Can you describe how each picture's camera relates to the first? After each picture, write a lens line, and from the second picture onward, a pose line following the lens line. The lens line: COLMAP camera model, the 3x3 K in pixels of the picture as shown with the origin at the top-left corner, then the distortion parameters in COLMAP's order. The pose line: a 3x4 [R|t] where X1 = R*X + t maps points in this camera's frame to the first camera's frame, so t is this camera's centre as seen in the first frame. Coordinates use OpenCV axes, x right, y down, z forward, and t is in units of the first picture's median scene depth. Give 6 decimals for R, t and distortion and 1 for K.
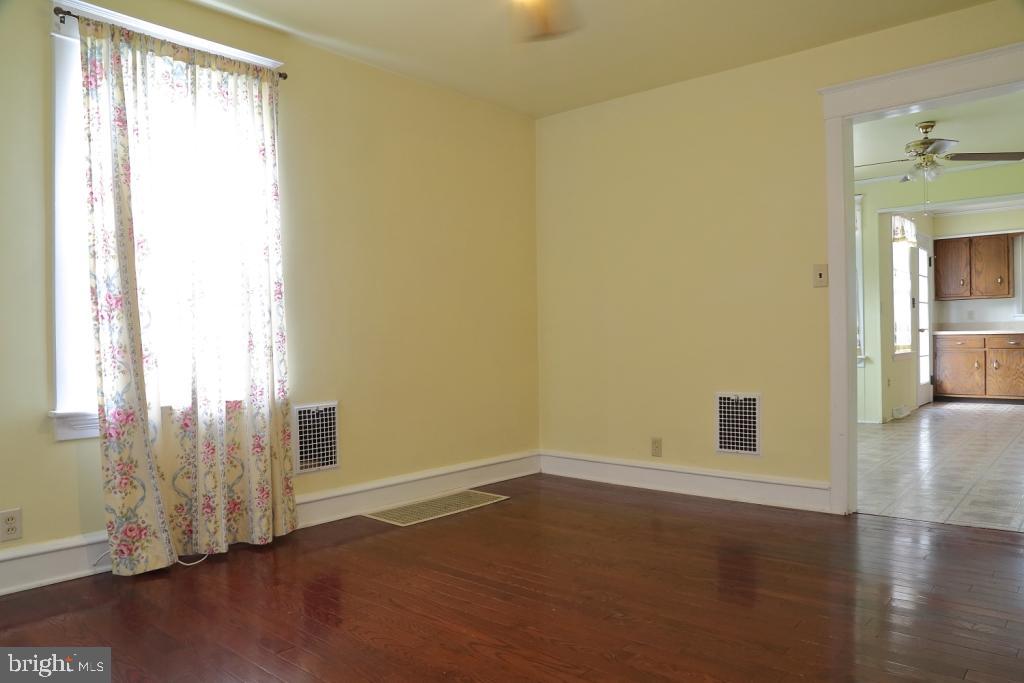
lens RADIAL K [[719.4, 0, 503.6], [0, 719.4, 345.0], [0, 0, 1]] dist [-0.108566, 0.051670]
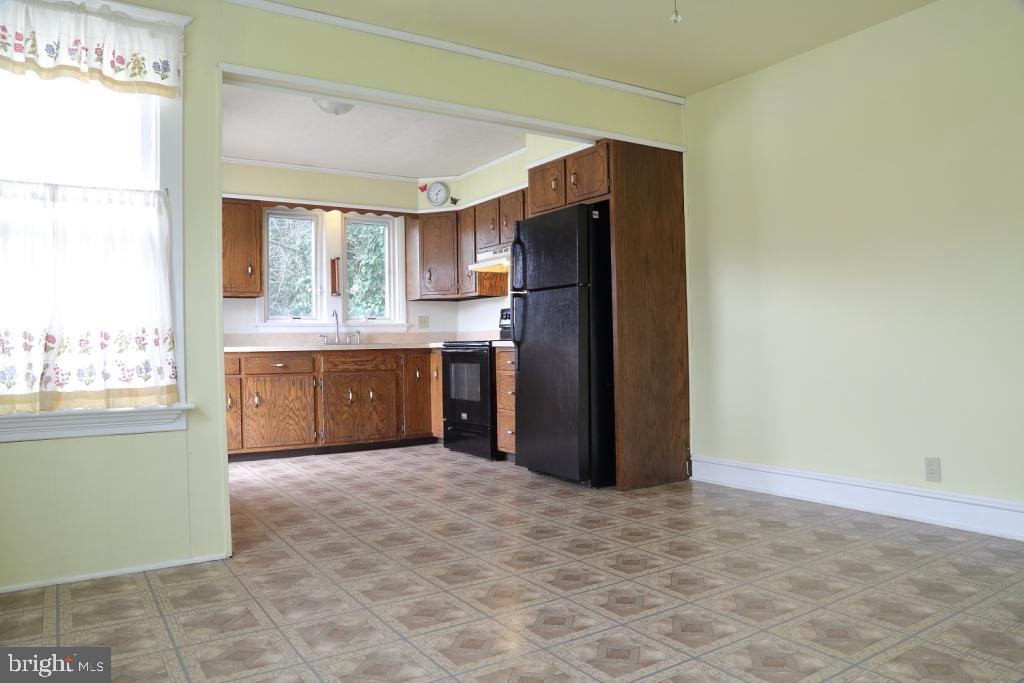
lens RADIAL K [[719.4, 0, 510.4], [0, 719.4, 345.4], [0, 0, 1]] dist [-0.108566, 0.051670]
pose [[0.266057, 0.011275, 0.963891, 0.141689], [0.023320, 0.999564, -0.018129, -0.004510], [-0.963675, 0.027301, 0.265678, 0.597934]]
